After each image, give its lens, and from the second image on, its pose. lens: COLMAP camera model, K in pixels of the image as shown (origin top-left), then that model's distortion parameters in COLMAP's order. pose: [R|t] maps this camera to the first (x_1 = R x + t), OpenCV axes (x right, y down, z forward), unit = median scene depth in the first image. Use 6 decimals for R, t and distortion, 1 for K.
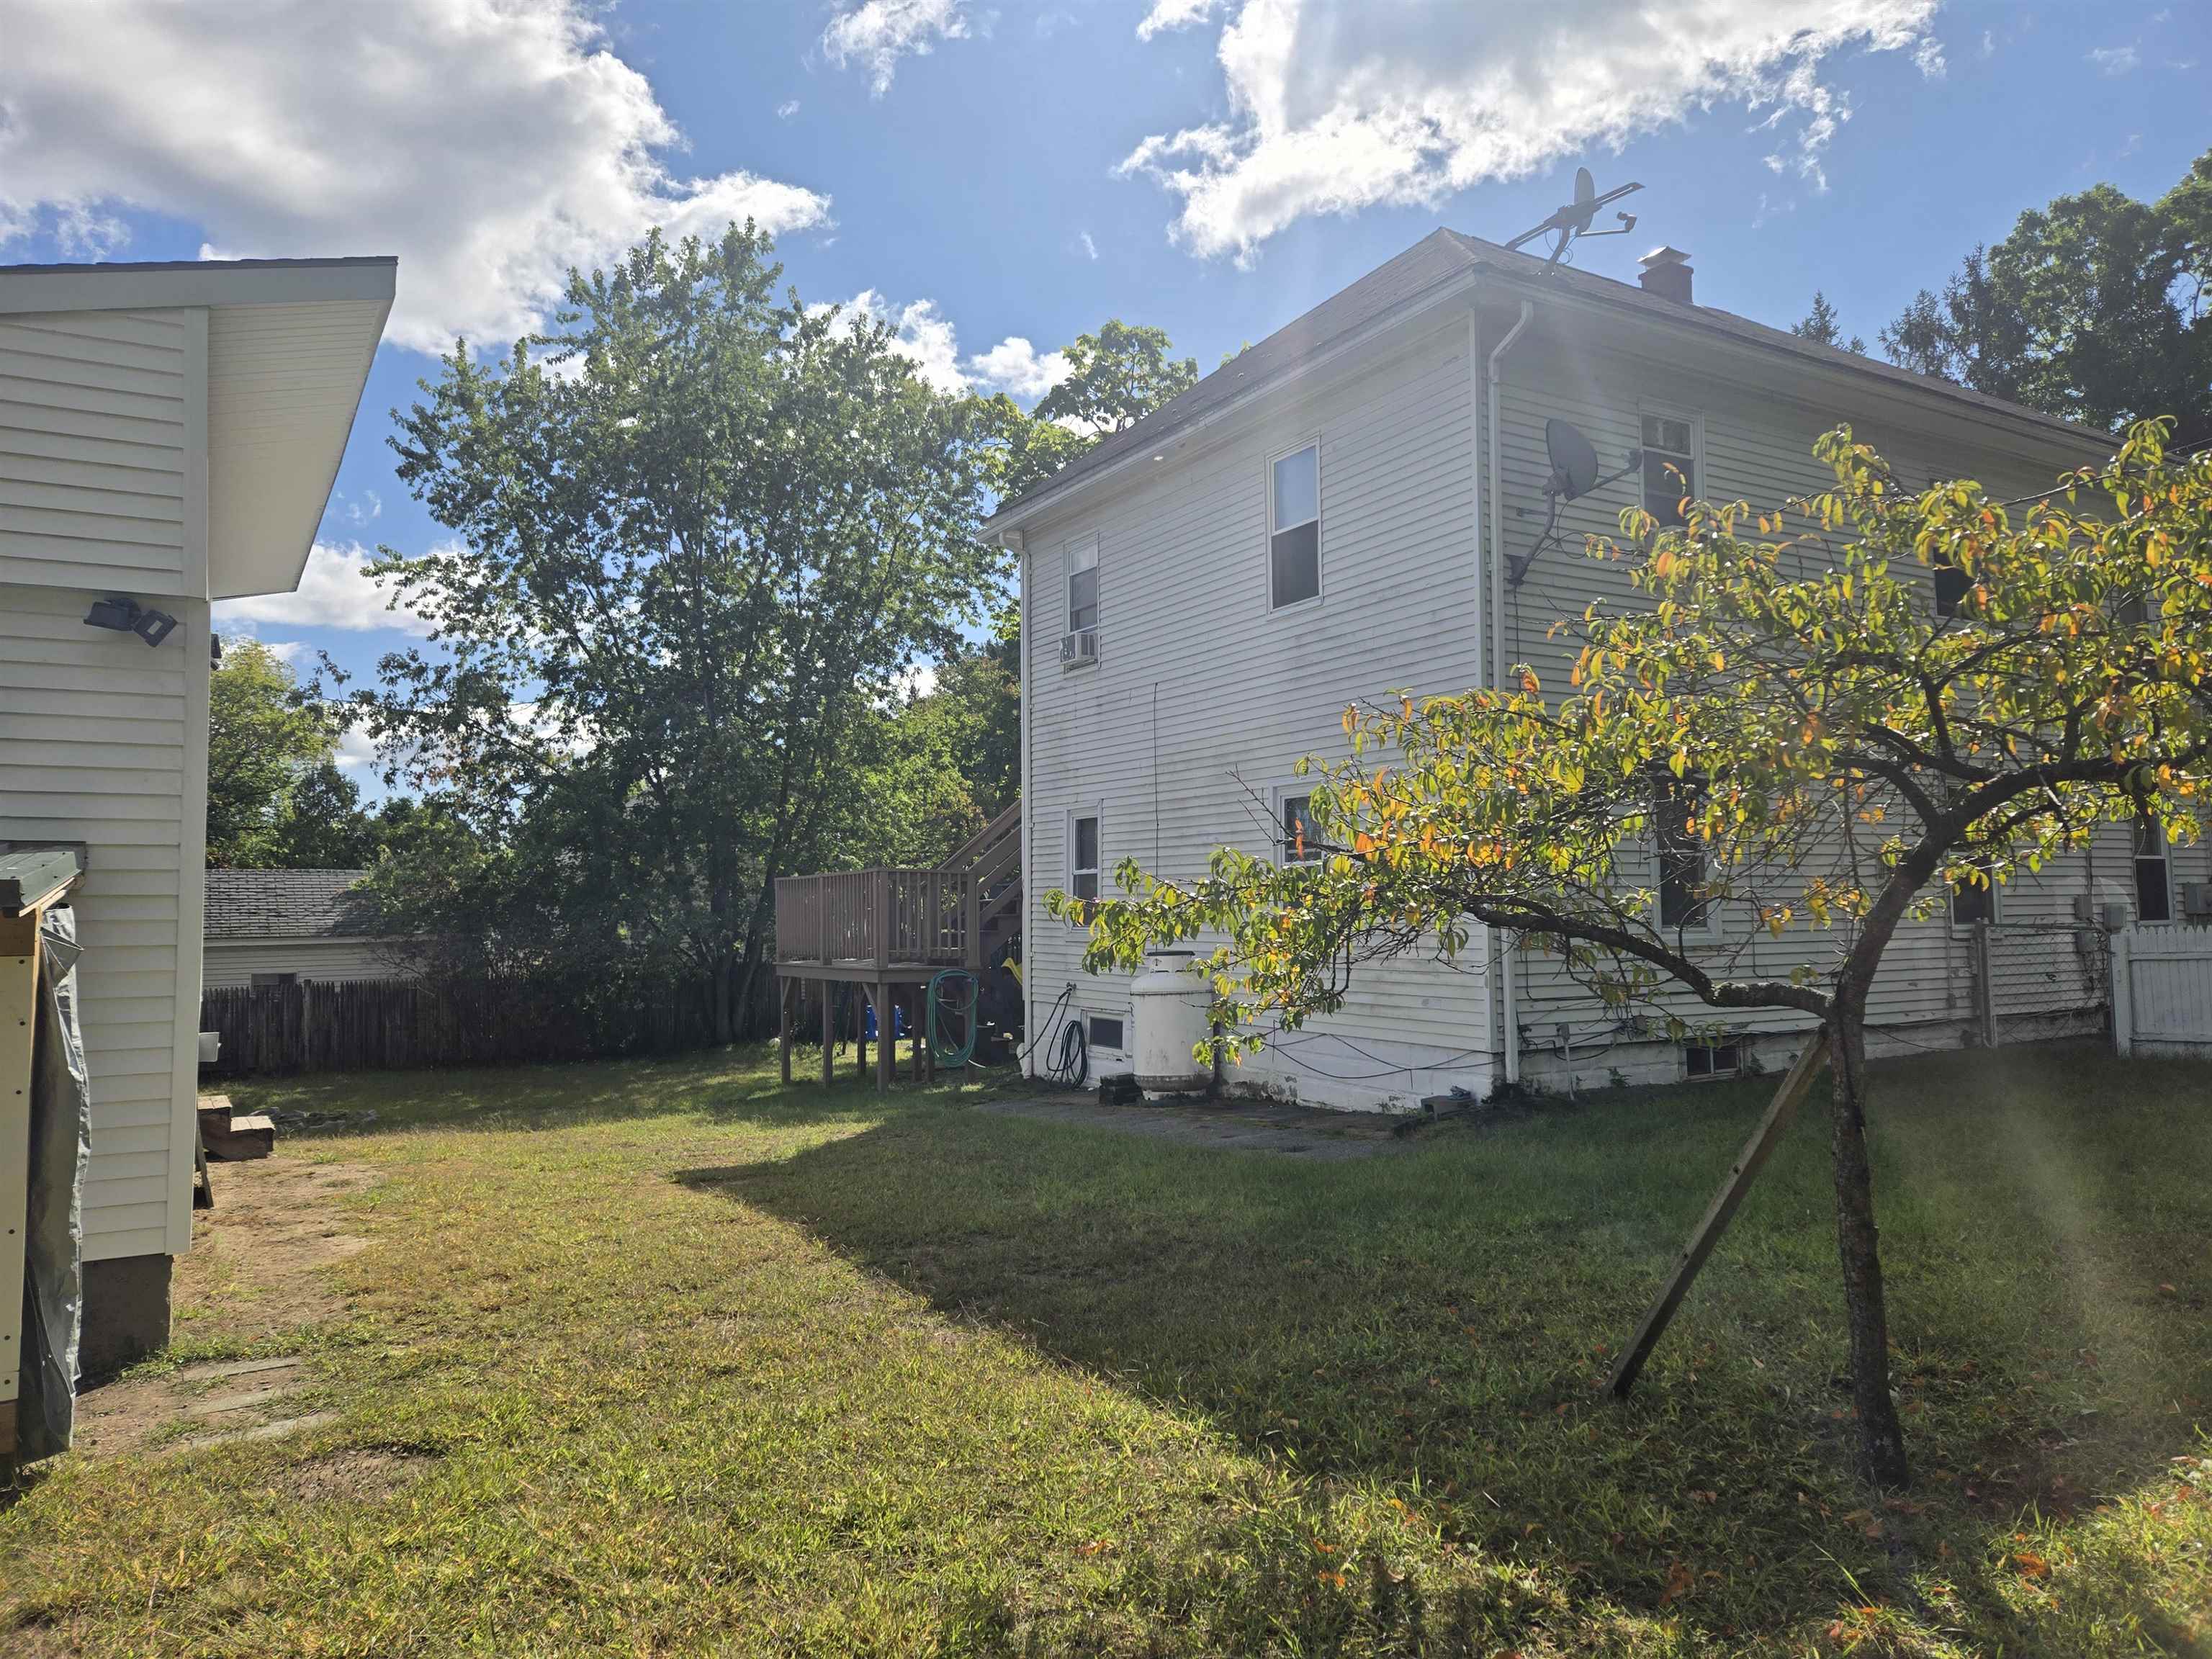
lens RADIAL K [[1490.3, 0, 1111.7], [0, 1490.3, 822.2], [0, 0, 1]] dist [0.071347, -0.054565]
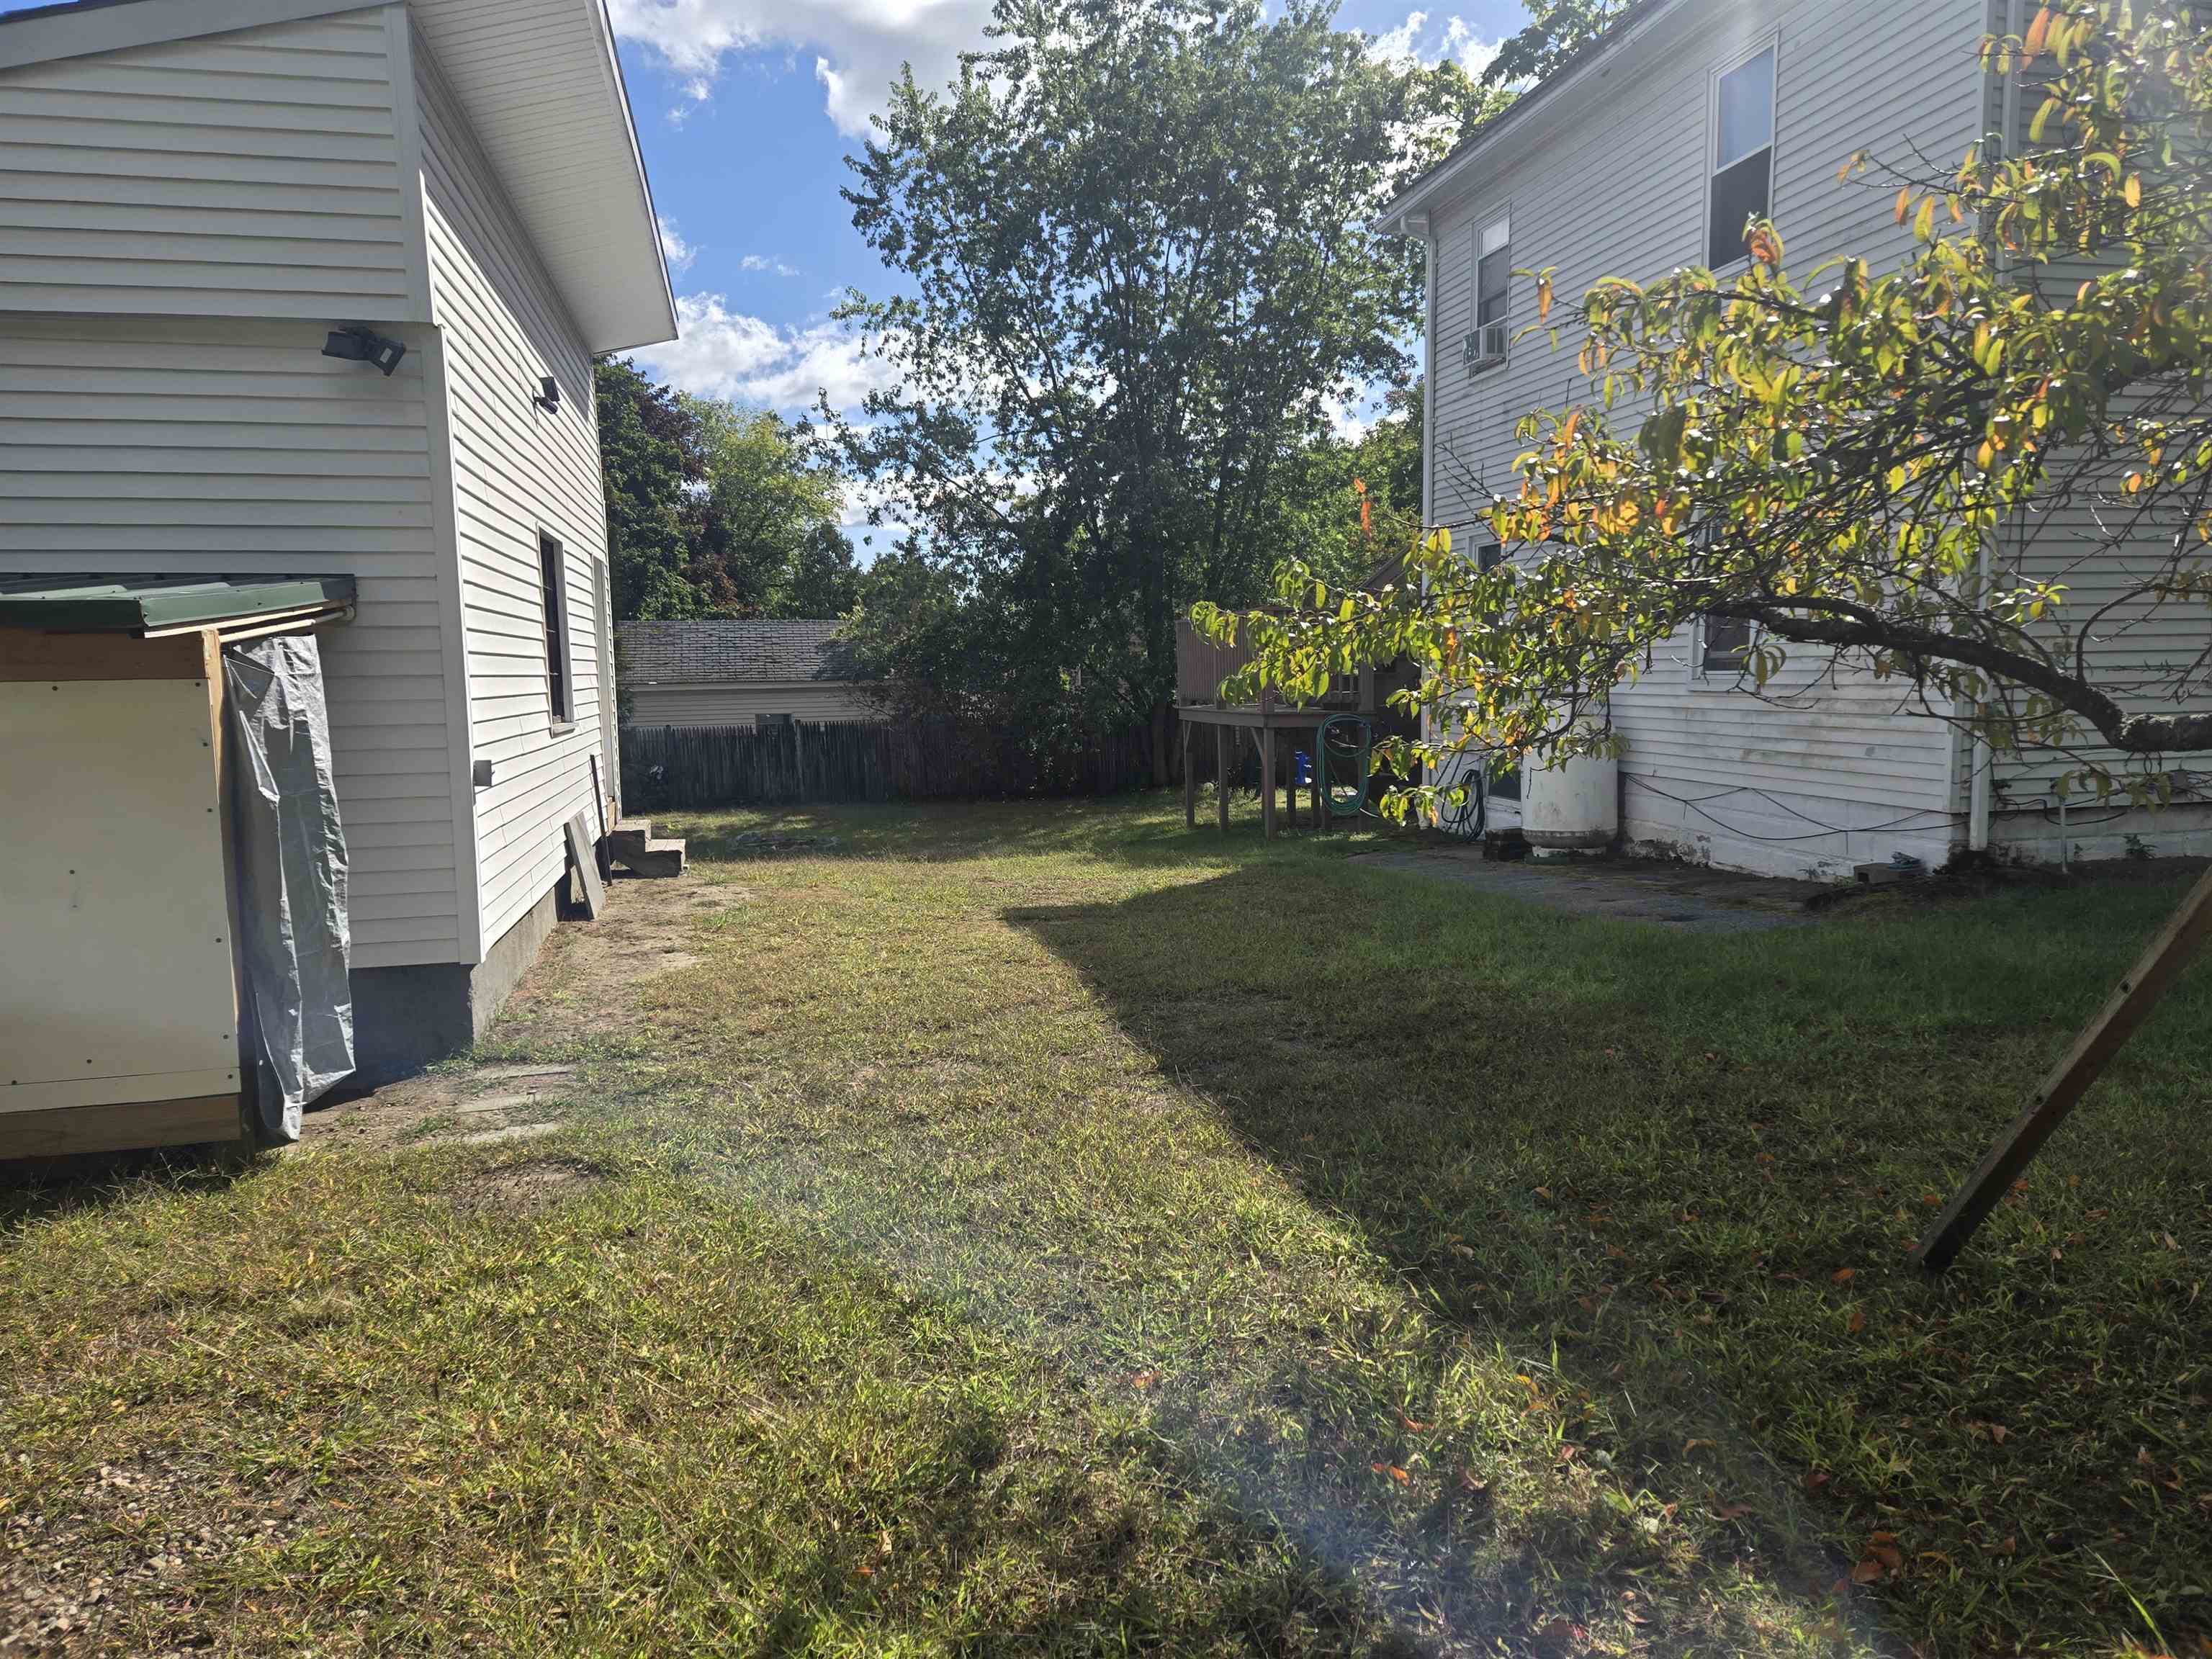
lens RADIAL K [[1490.3, 0, 1109.0], [0, 1490.3, 825.2], [0, 0, 1]] dist [0.071347, -0.054565]
pose [[0.949970, 0.027830, -0.311098, 0.139919], [0.025363, 0.985860, 0.165640, 0.023414], [0.311309, -0.165243, 0.935832, 0.164346]]
